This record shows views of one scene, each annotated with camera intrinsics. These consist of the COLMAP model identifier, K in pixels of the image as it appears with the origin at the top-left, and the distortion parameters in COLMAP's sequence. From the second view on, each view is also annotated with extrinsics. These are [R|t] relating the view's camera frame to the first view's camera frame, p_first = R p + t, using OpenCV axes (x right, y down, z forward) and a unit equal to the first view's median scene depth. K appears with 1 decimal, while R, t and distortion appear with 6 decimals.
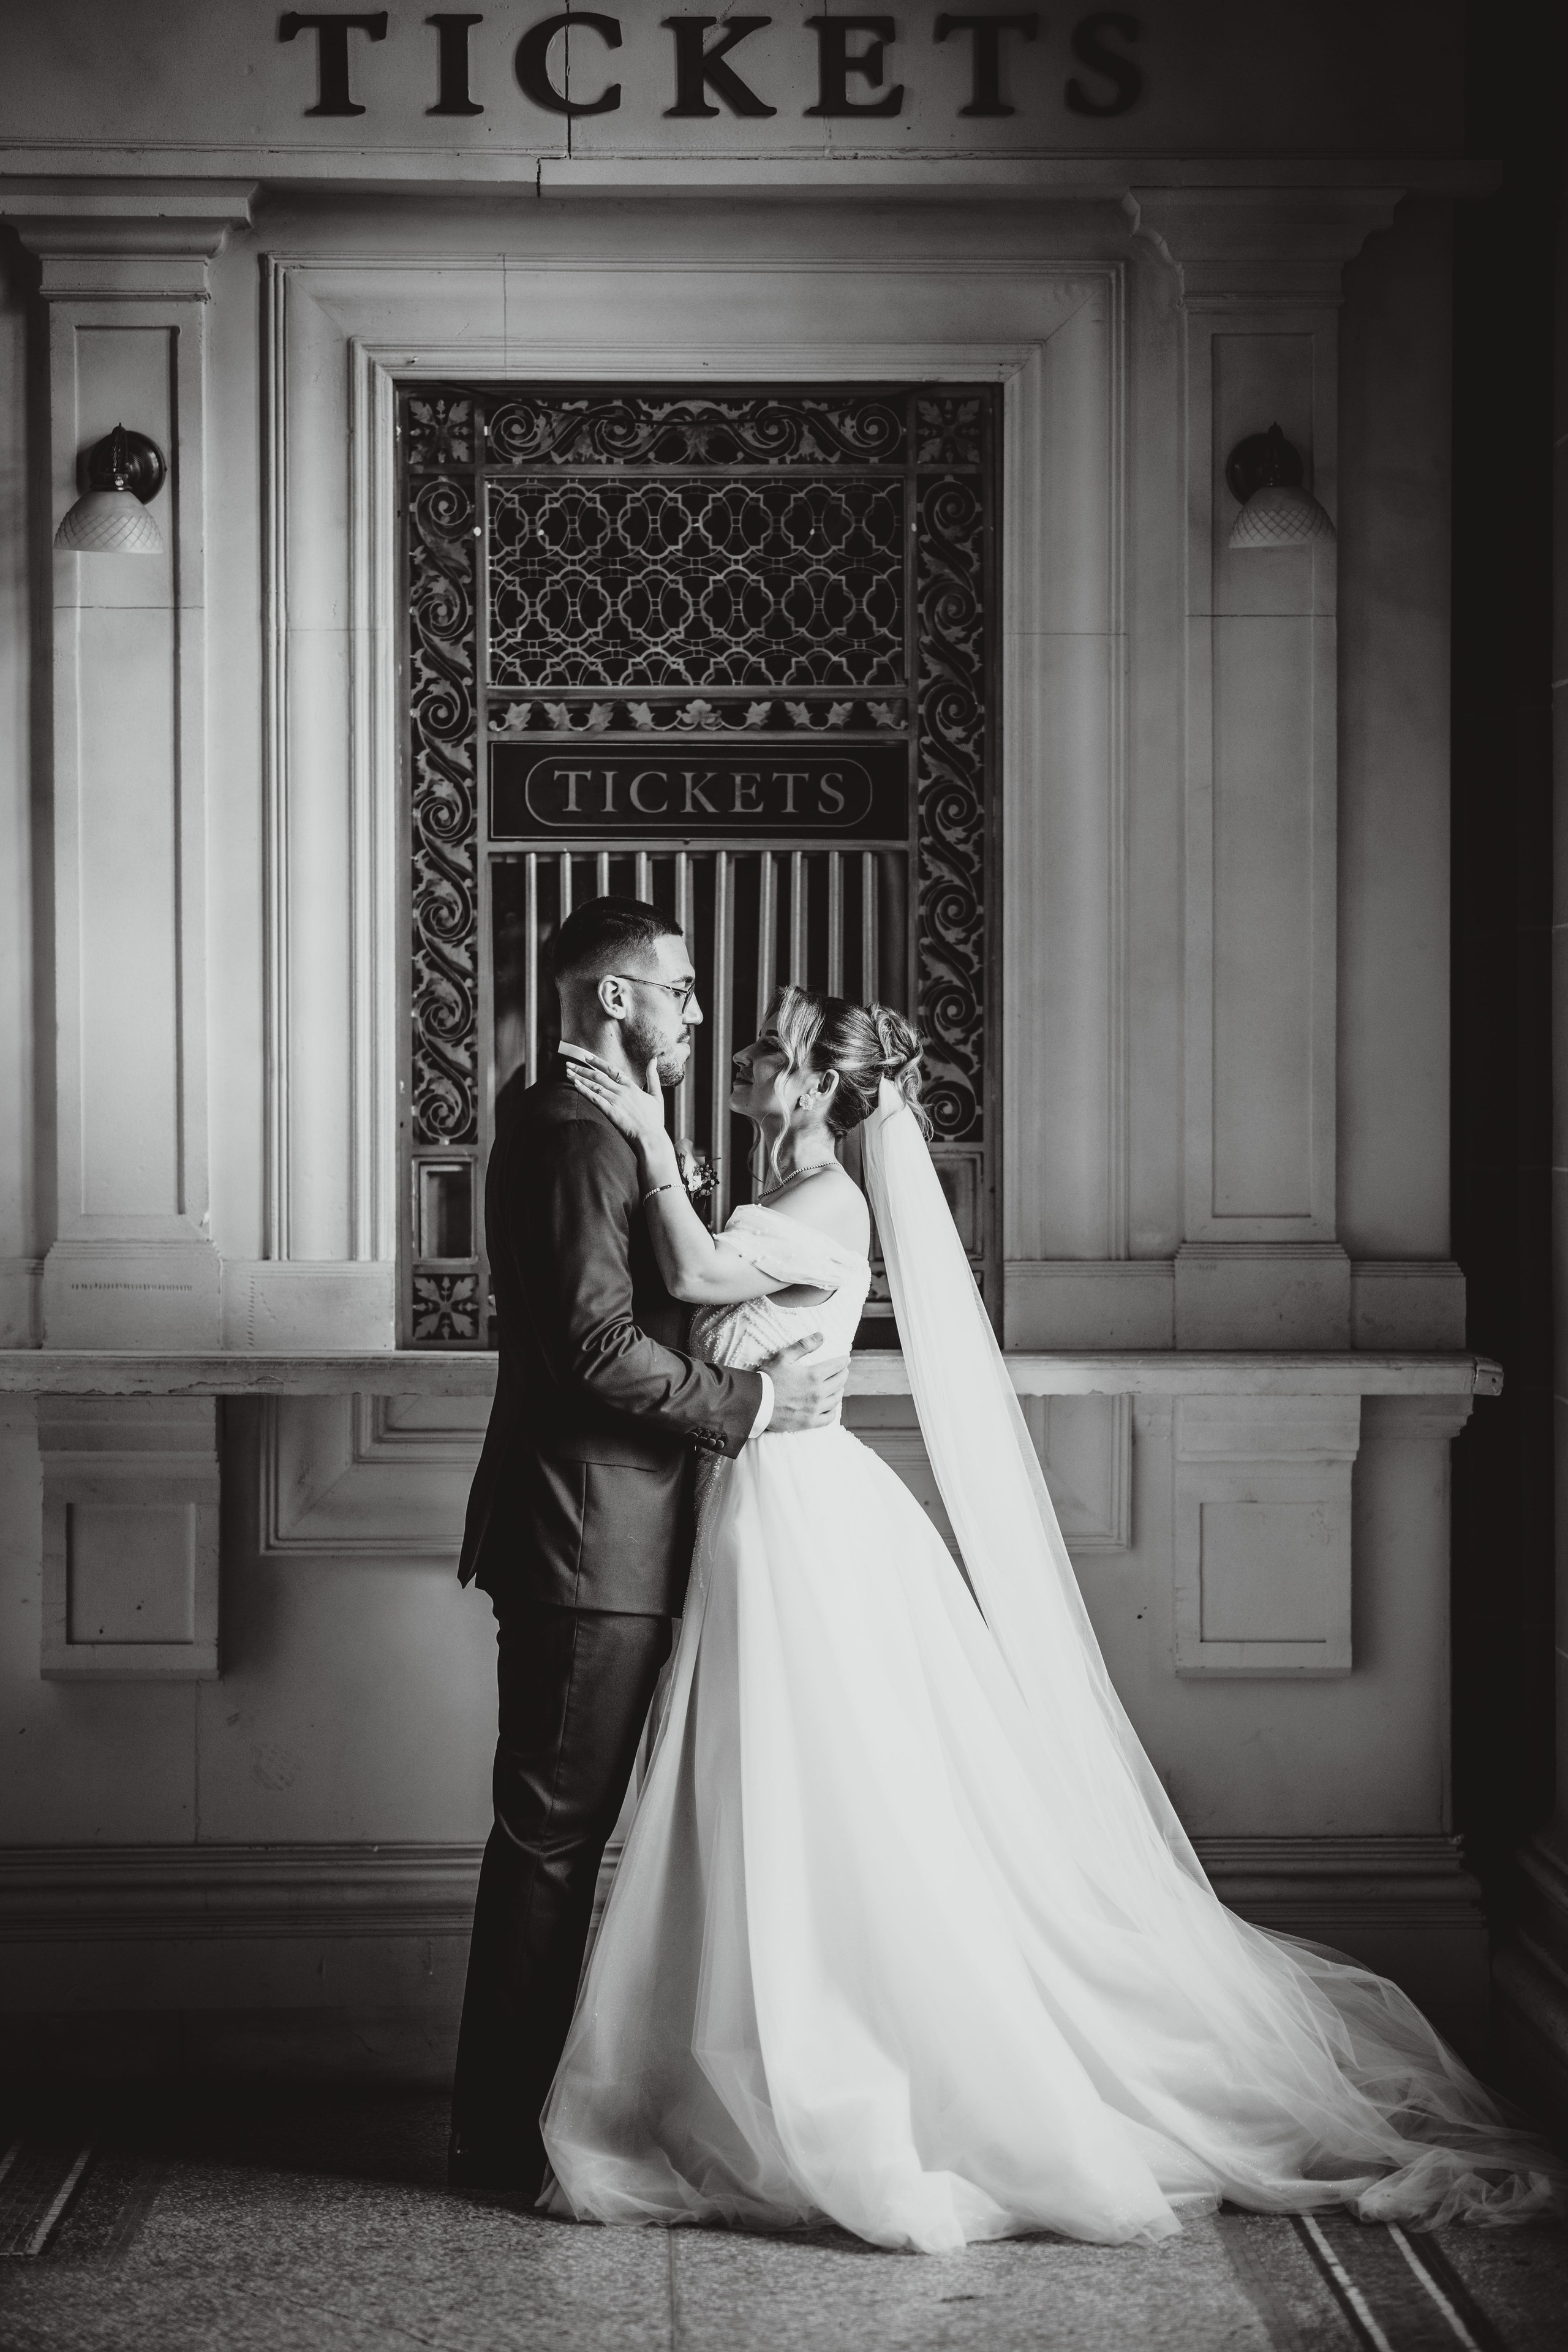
lens RADIAL K [[5774.6, 0, 784.0], [0, 5774.6, 1176.0], [0, 0, 1]] dist [0.044209, -0.164300]
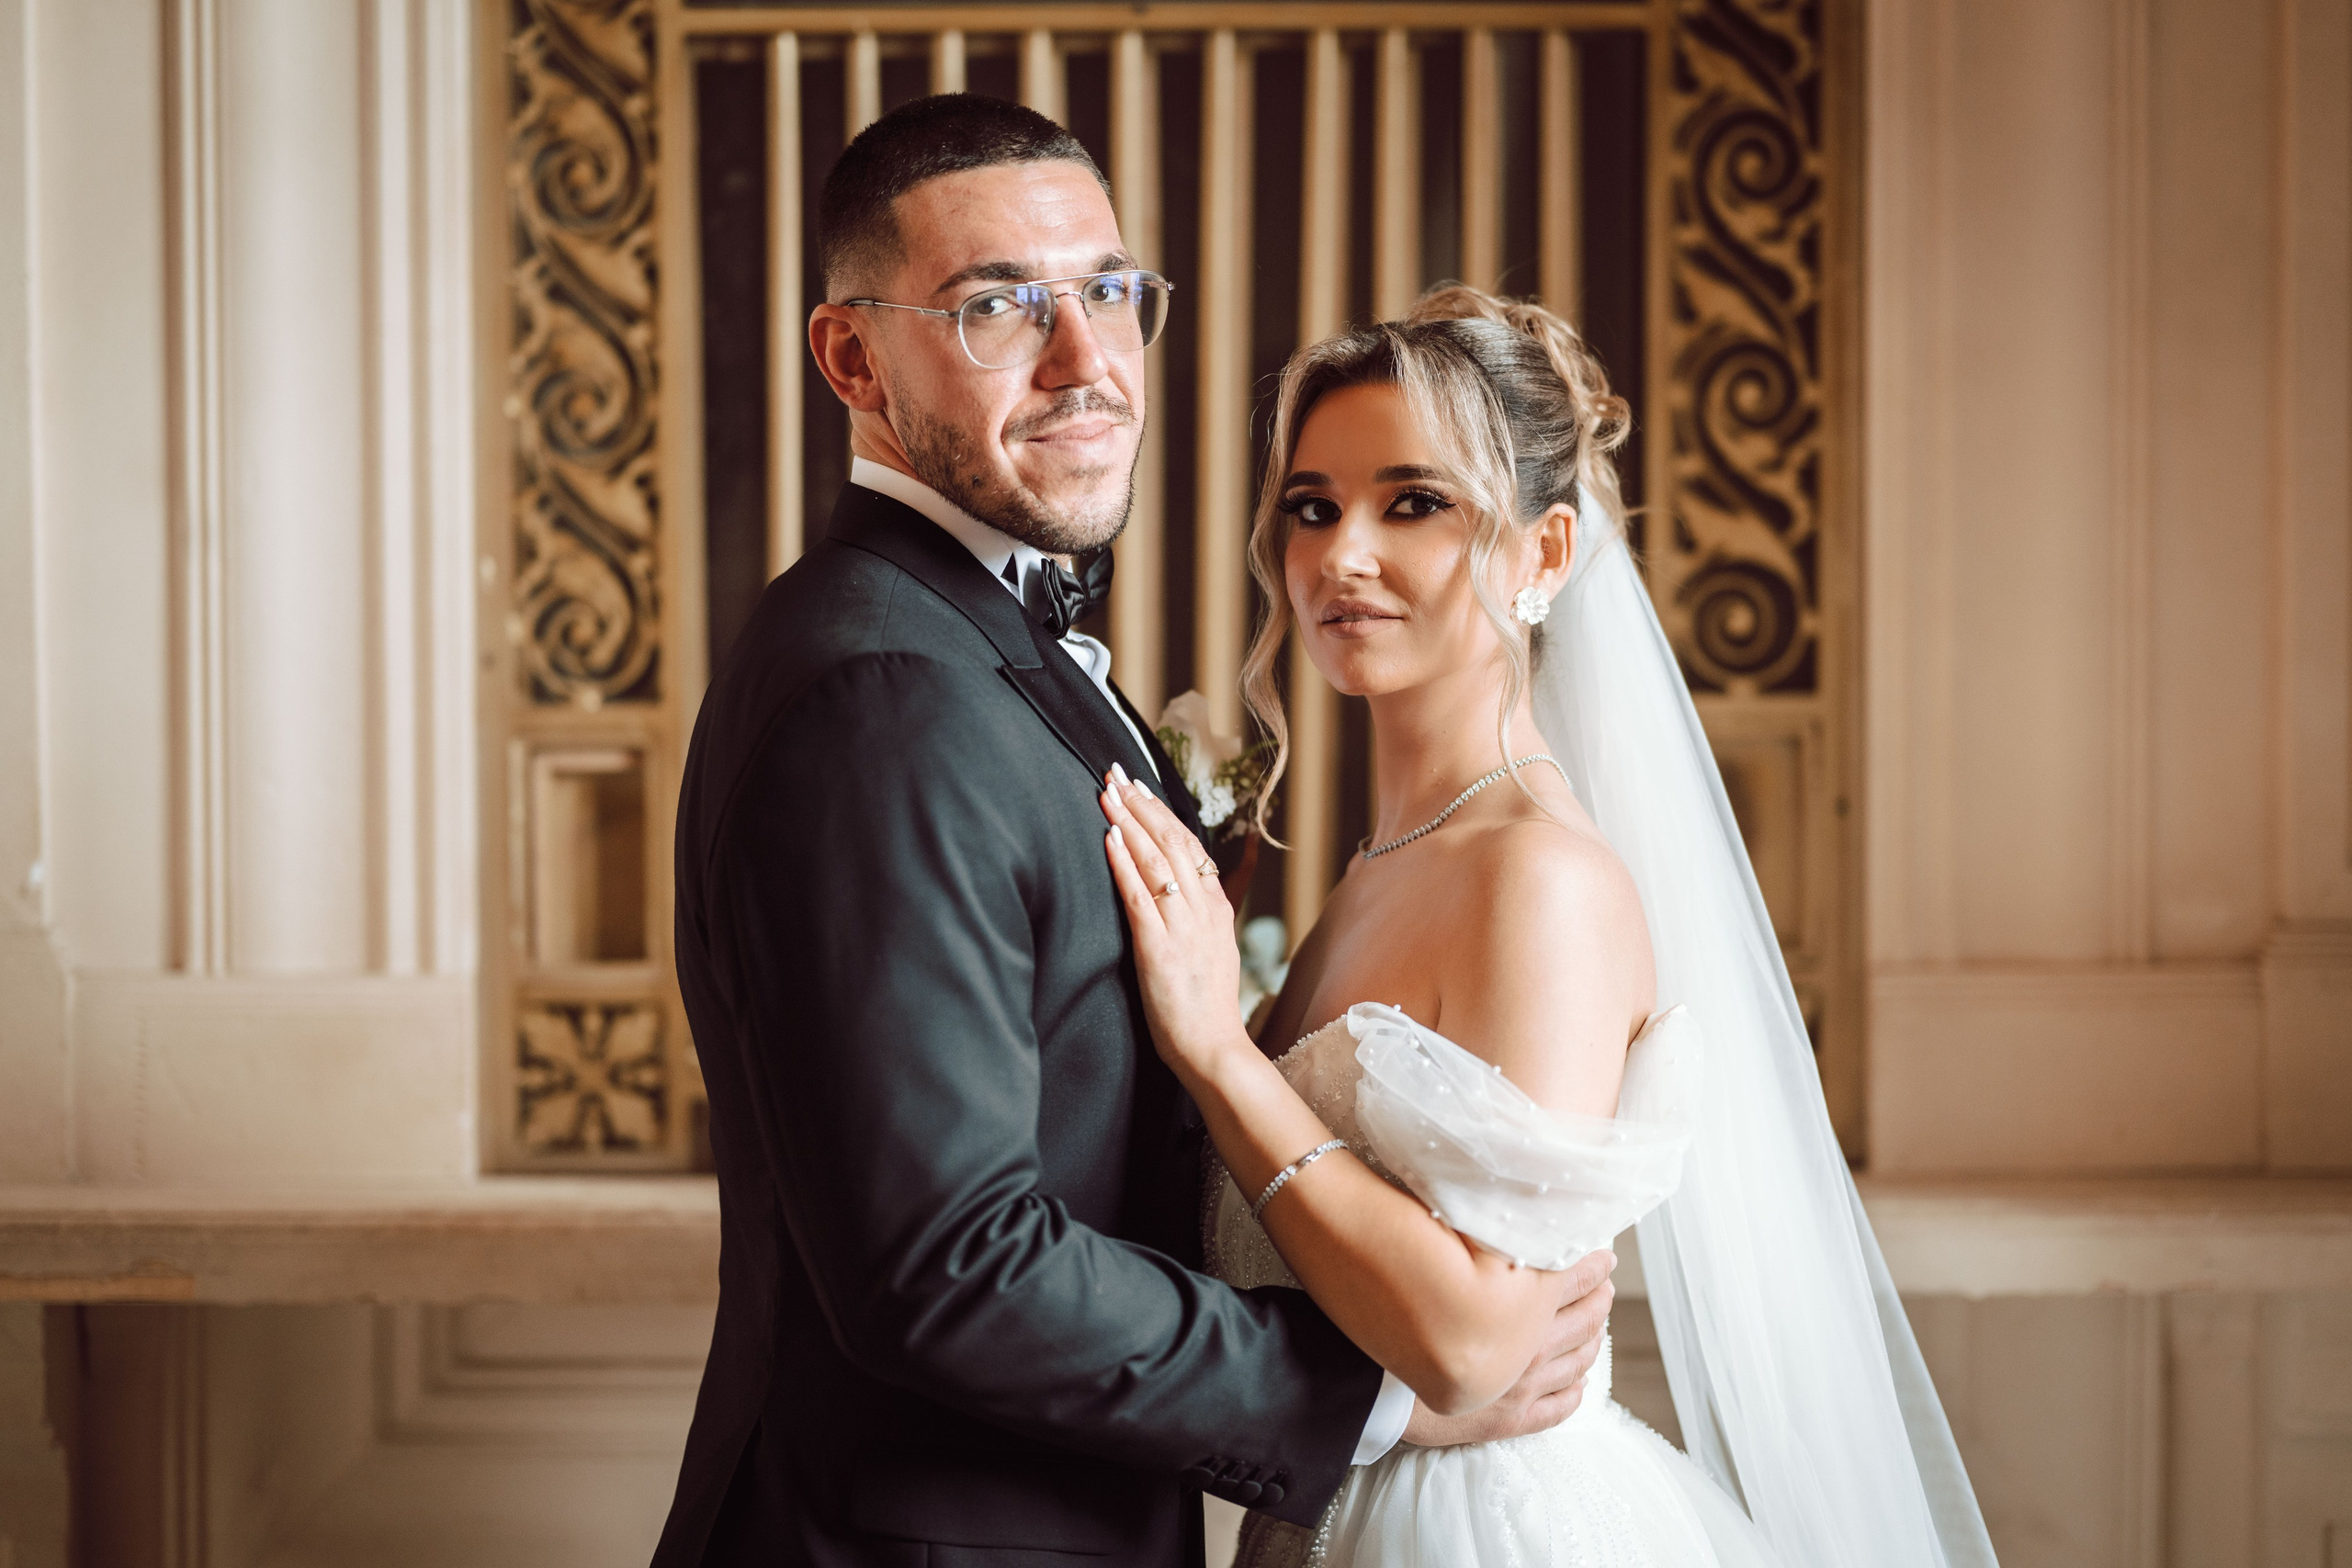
lens RADIAL K [[5774.0, 0, 1176.0], [0, 5774.0, 784.0], [0, 0, 1]] dist [0.044209, -0.164300]
pose [[0.999945, -0.003706, 0.009801, -0.018649], [0.003649, 0.999976, 0.005820, -0.001945], [-0.009822, -0.005784, 0.999935, 0.564121]]
